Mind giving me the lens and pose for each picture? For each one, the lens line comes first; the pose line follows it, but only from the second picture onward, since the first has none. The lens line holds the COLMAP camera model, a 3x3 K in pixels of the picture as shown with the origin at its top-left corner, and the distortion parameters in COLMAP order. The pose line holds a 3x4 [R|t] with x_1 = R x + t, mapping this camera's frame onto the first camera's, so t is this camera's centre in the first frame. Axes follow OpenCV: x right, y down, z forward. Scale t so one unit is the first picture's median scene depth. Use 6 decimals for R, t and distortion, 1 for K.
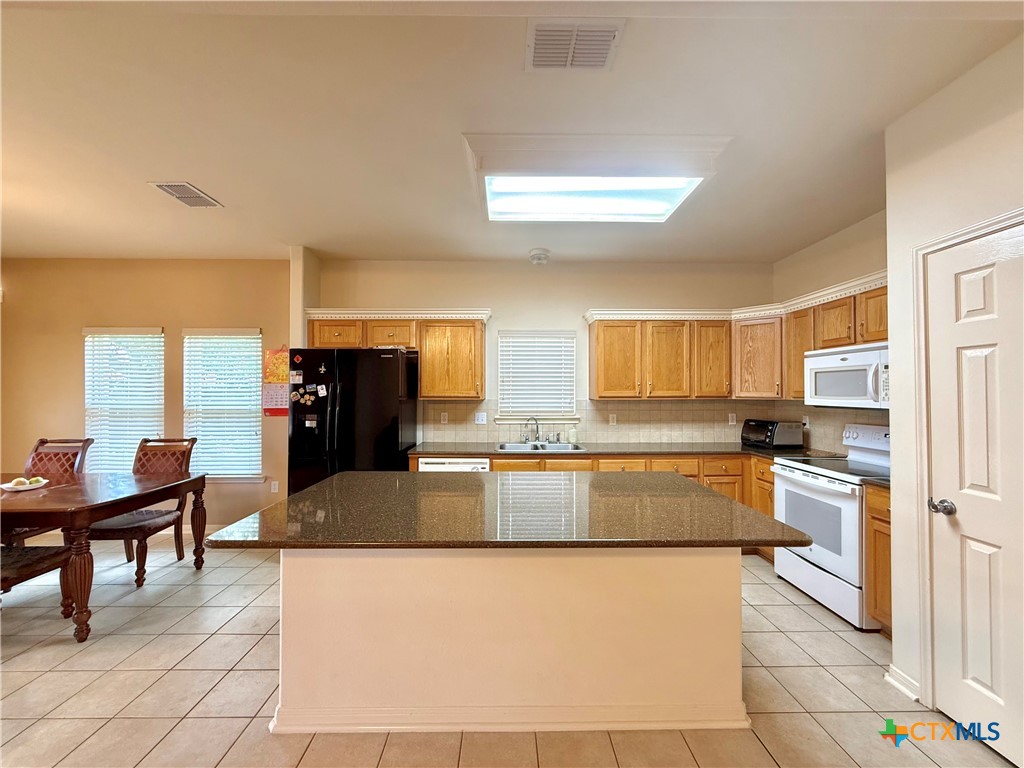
lens RADIAL K [[406.6, 0, 510.7], [0, 406.6, 386.8], [0, 0, 1]] dist [0.001333, -0.000239]
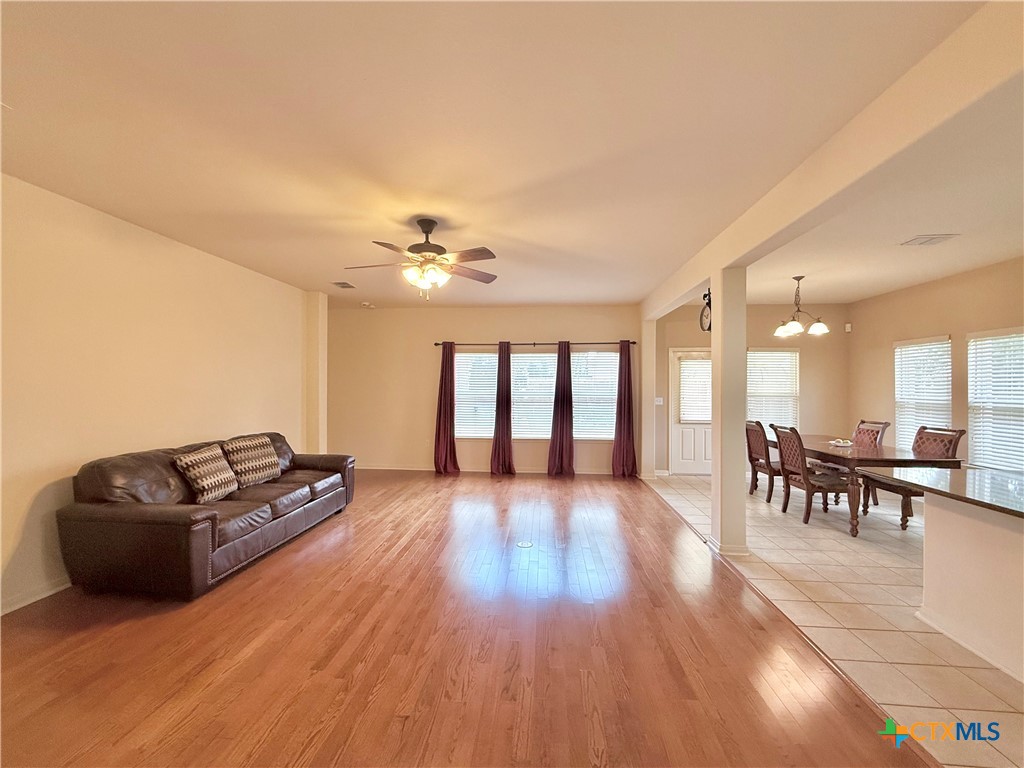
lens RADIAL K [[414.4, 0, 510.9], [0, 414.4, 386.3], [0, 0, 1]] dist [0.001080, -0.000267]
pose [[-0.096909, -0.000380, -0.995293, 0.486624], [0.004752, 0.999988, -0.000845, -0.002802], [0.995282, -0.004812, -0.096906, -0.150395]]
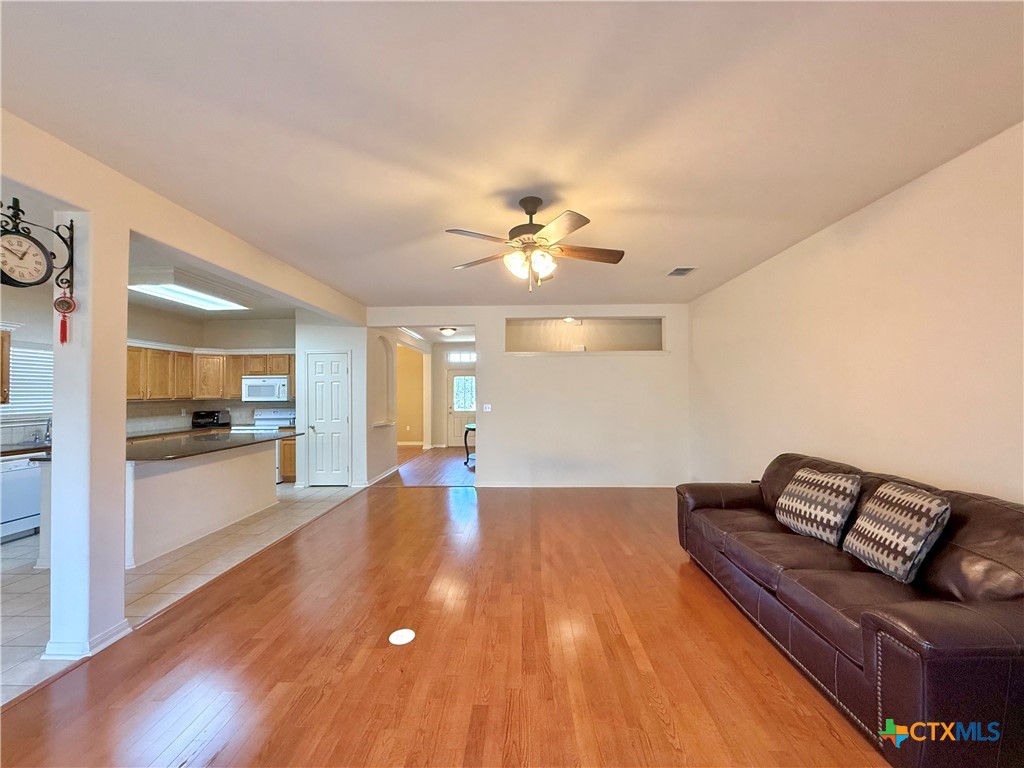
lens RADIAL K [[406.6, 0, 510.7], [0, 406.6, 386.8], [0, 0, 1]] dist [0.001333, -0.000239]
pose [[0.041731, 0.014591, 0.999022, -1.121923], [-0.002060, 0.999892, -0.014518, -0.001877], [-0.999127, -0.001453, 0.041756, -0.407543]]
